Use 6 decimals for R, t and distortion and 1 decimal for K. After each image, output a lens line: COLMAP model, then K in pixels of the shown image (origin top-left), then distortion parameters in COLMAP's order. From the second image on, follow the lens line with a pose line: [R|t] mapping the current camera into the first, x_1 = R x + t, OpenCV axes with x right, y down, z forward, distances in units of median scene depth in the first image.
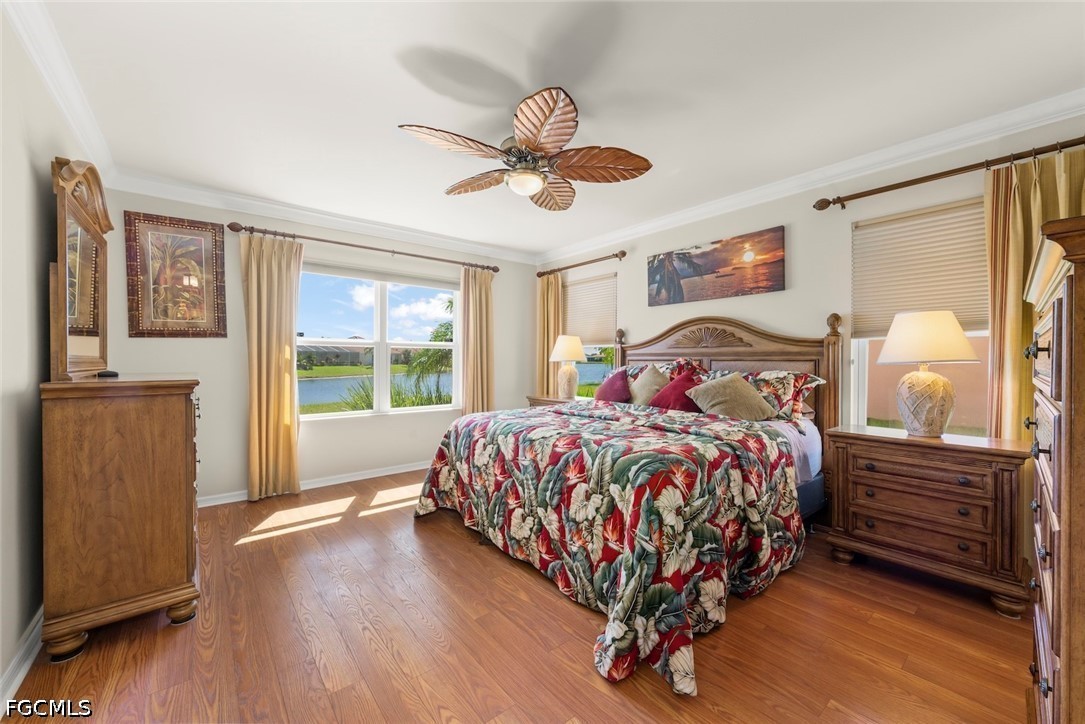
lens RADIAL K [[416.1, 0, 548.2], [0, 416.1, 359.7], [0, 0, 1]] dist [-0.001188, -0.000179]
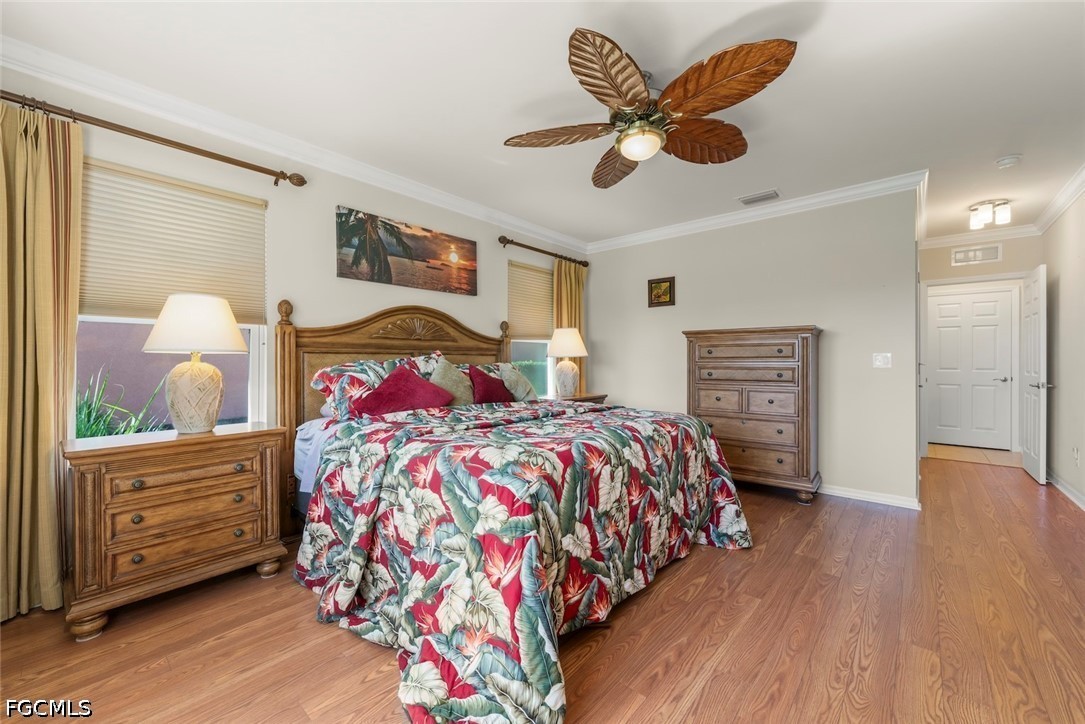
lens RADIAL K [[416.1, 0, 548.2], [0, 416.1, 359.7], [0, 0, 1]] dist [-0.001188, -0.000179]
pose [[-0.132800, 0.001113, 0.991142, -0.603931], [-0.002850, 0.999995, -0.001504, 0.016118], [-0.991139, -0.003024, -0.132796, 0.887517]]
